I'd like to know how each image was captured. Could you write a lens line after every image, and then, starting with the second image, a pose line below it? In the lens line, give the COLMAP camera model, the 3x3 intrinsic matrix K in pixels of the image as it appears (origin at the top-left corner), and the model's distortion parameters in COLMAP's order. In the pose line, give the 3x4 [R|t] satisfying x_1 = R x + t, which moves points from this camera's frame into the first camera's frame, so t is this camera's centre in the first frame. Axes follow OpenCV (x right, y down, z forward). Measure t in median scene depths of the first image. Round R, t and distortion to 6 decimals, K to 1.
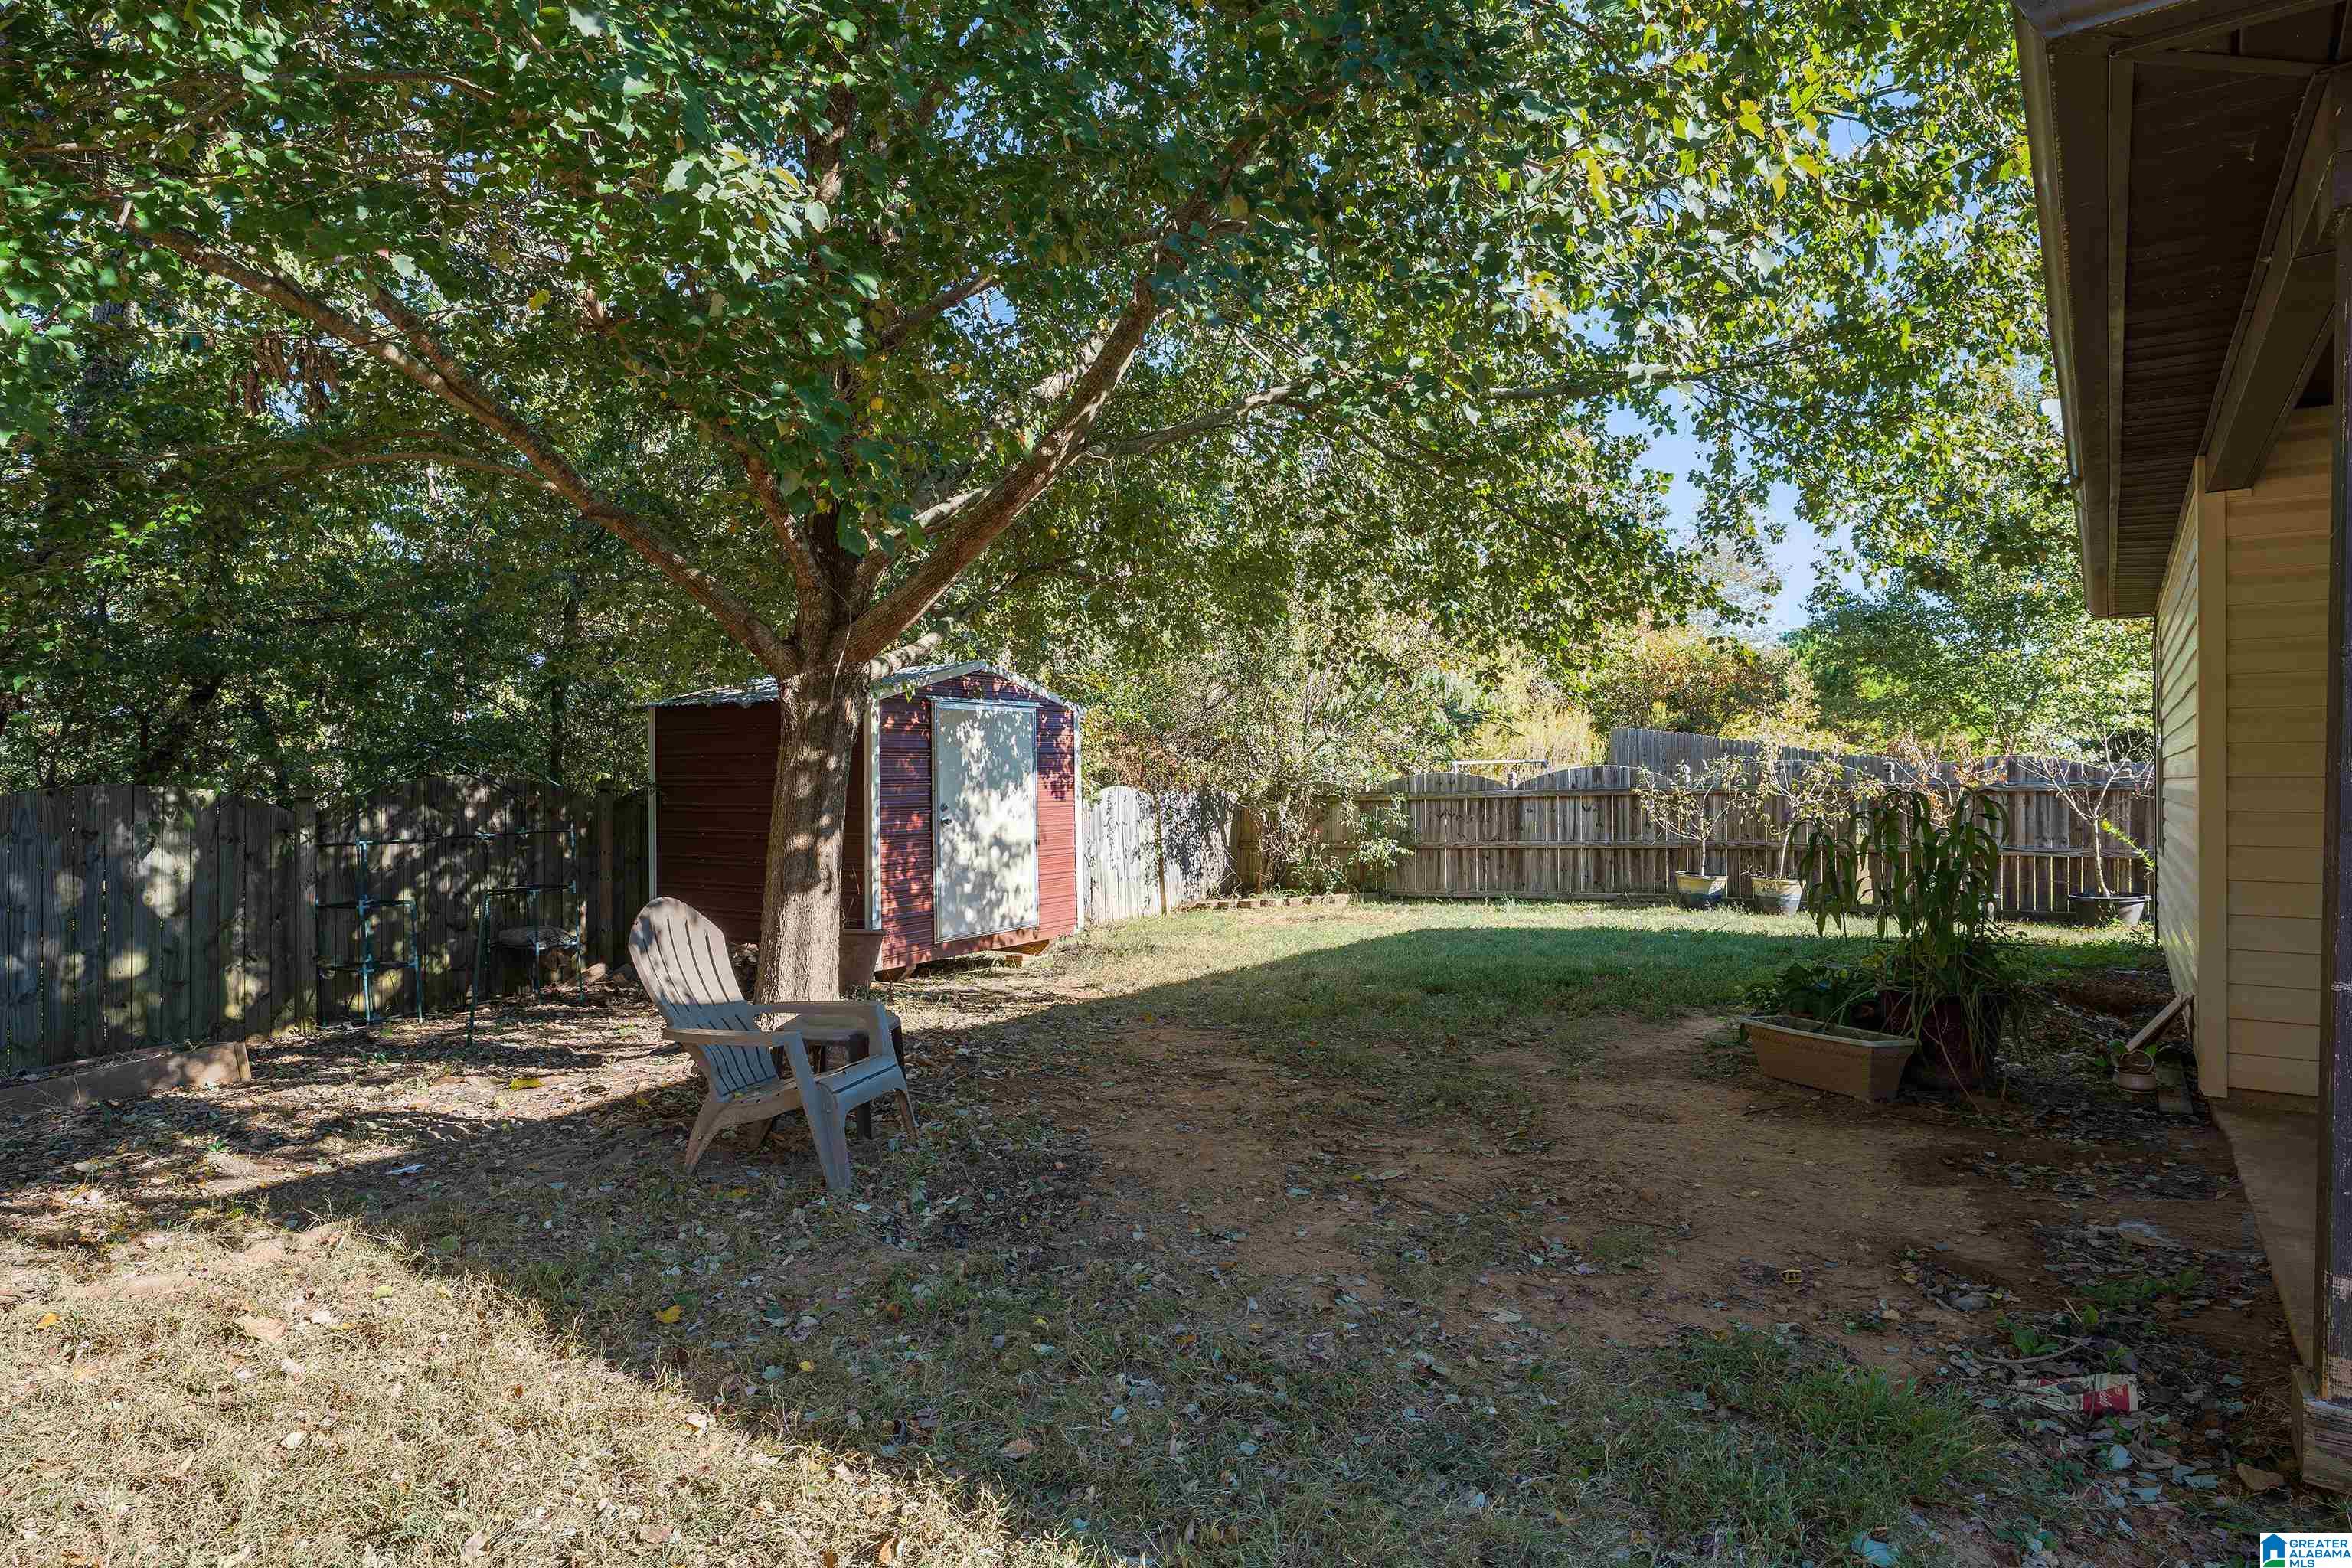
lens RADIAL K [[1286.8, 0, 1177.8], [0, 1286.8, 782.4], [0, 0, 1]] dist [0.001068, 0.000353]
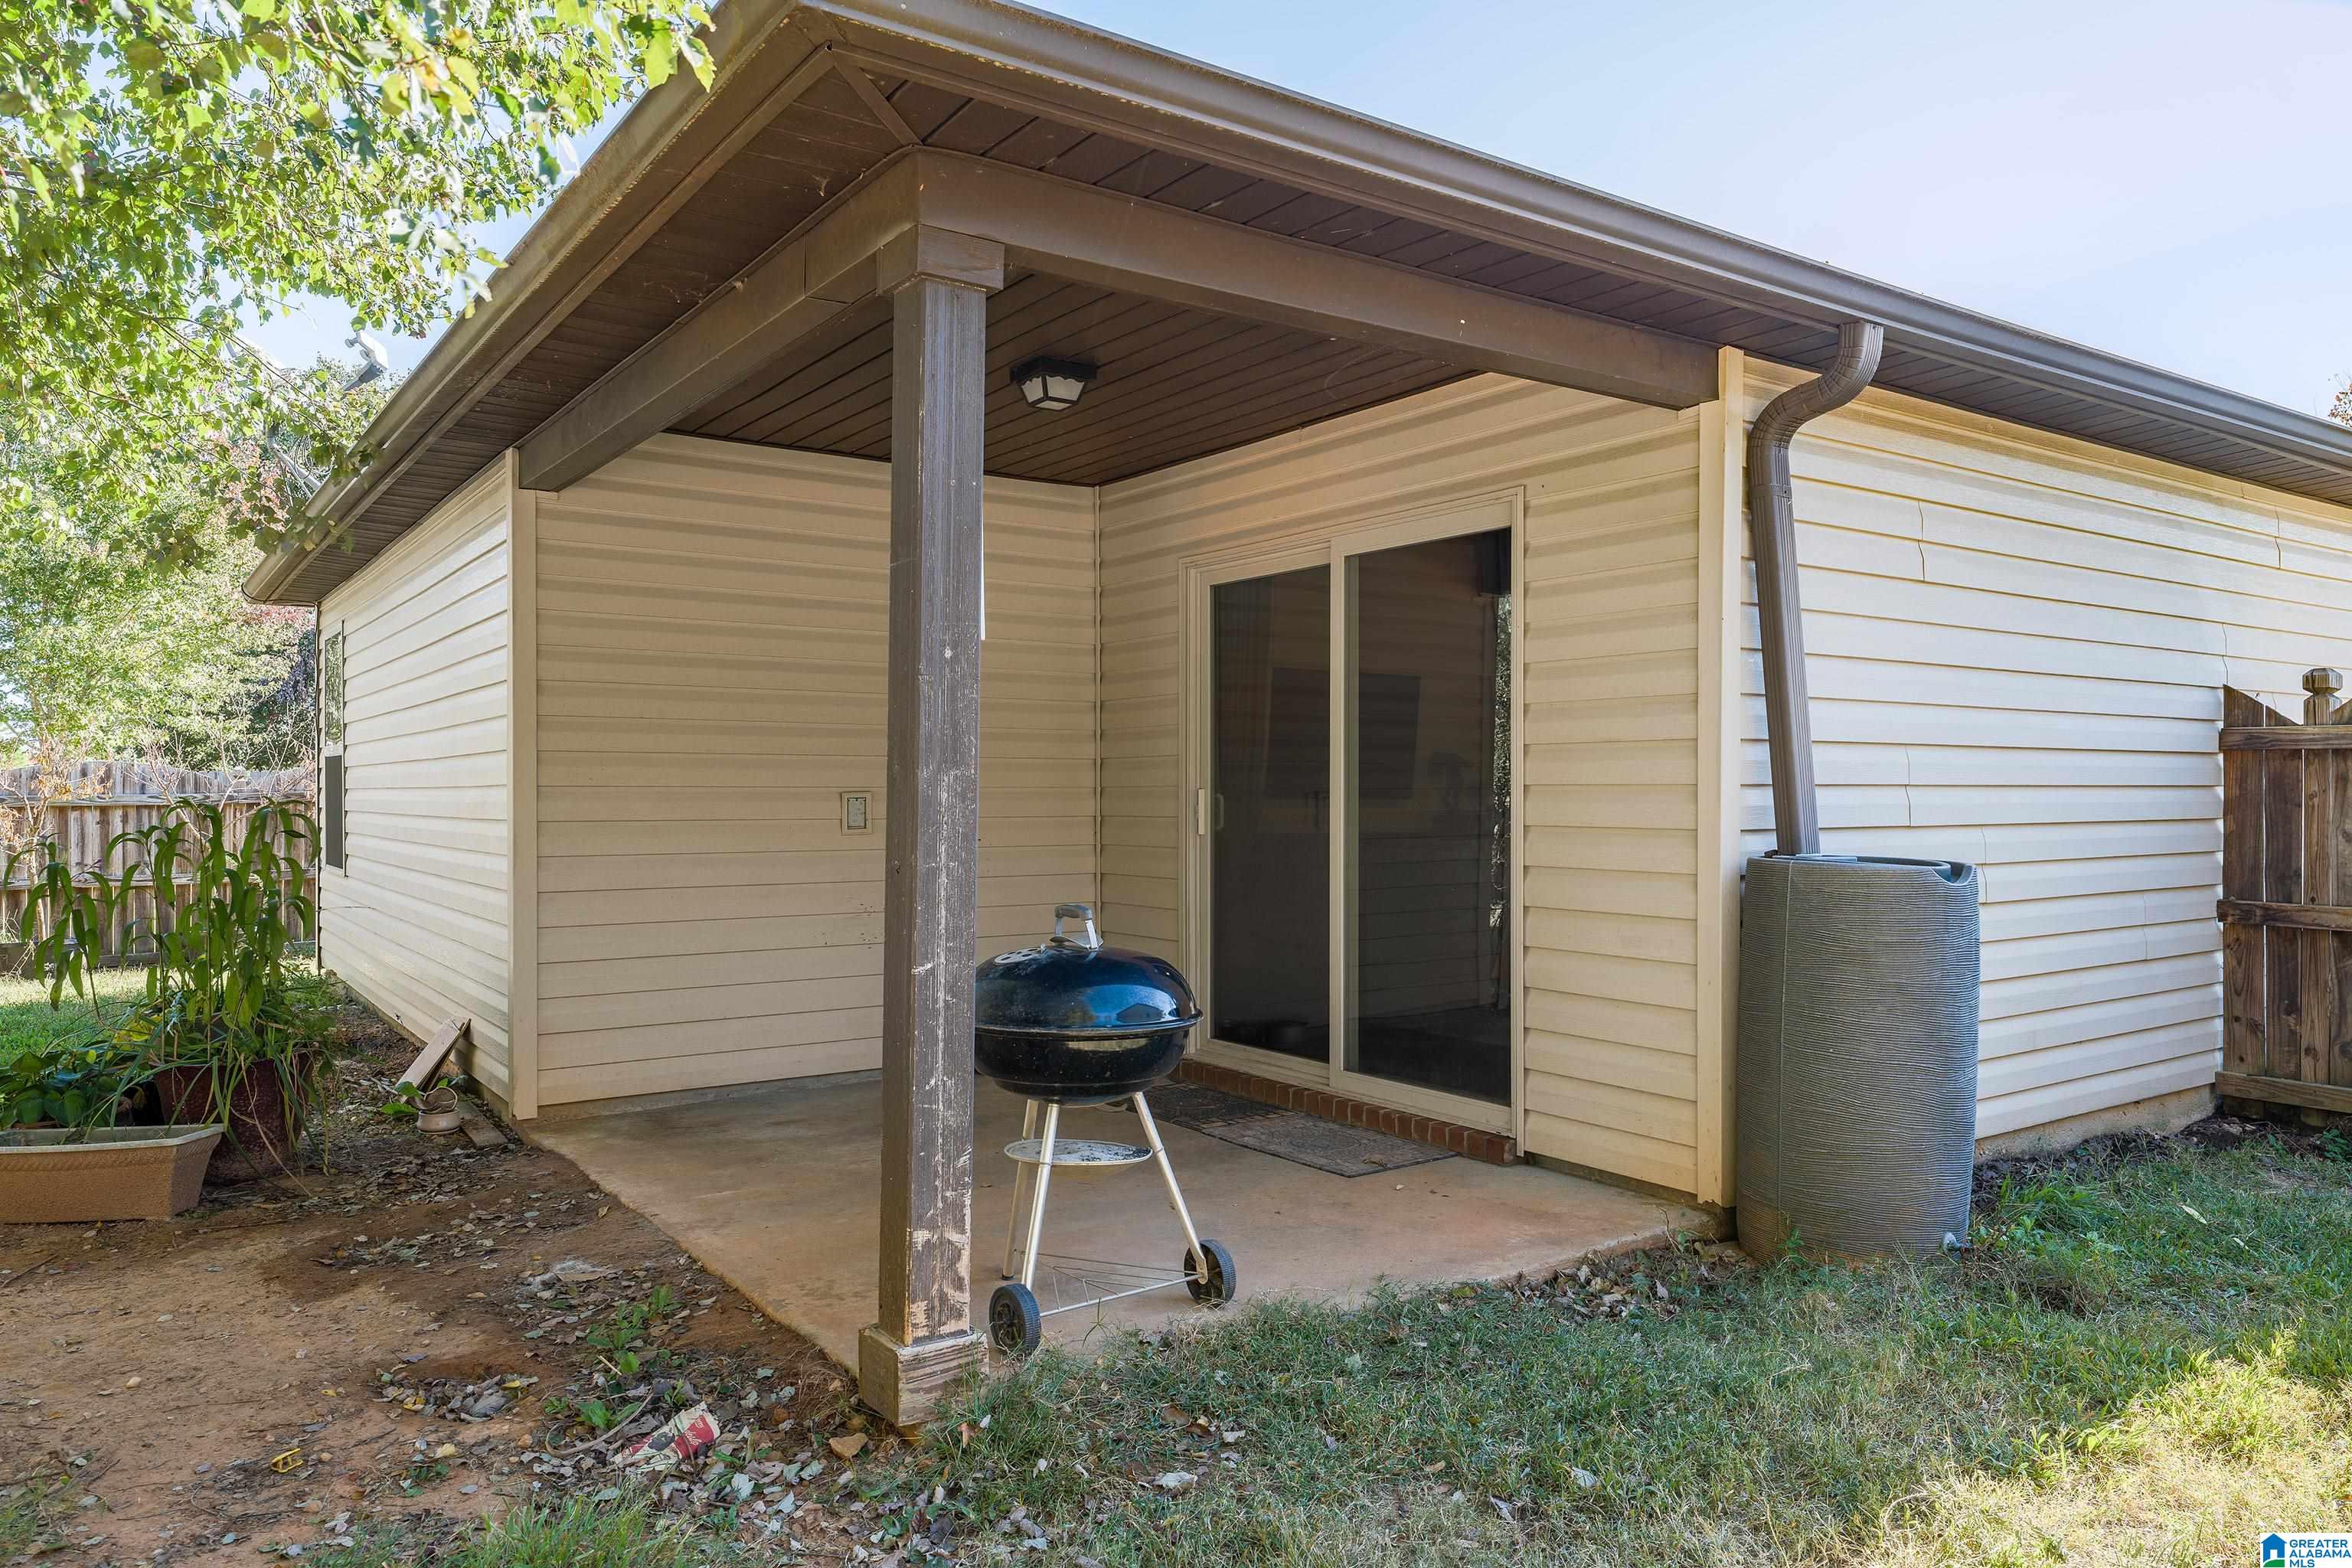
lens RADIAL K [[1582.6, 0, 1178.9], [0, 1582.6, 786.8], [0, 0, 1]] dist [0.005986, 0.002334]
pose [[0.325467, 0.004051, 0.945545, -0.197627], [0.002088, 0.999985, -0.005003, 0.006115], [-0.945551, 0.003603, 0.325454, 0.211335]]
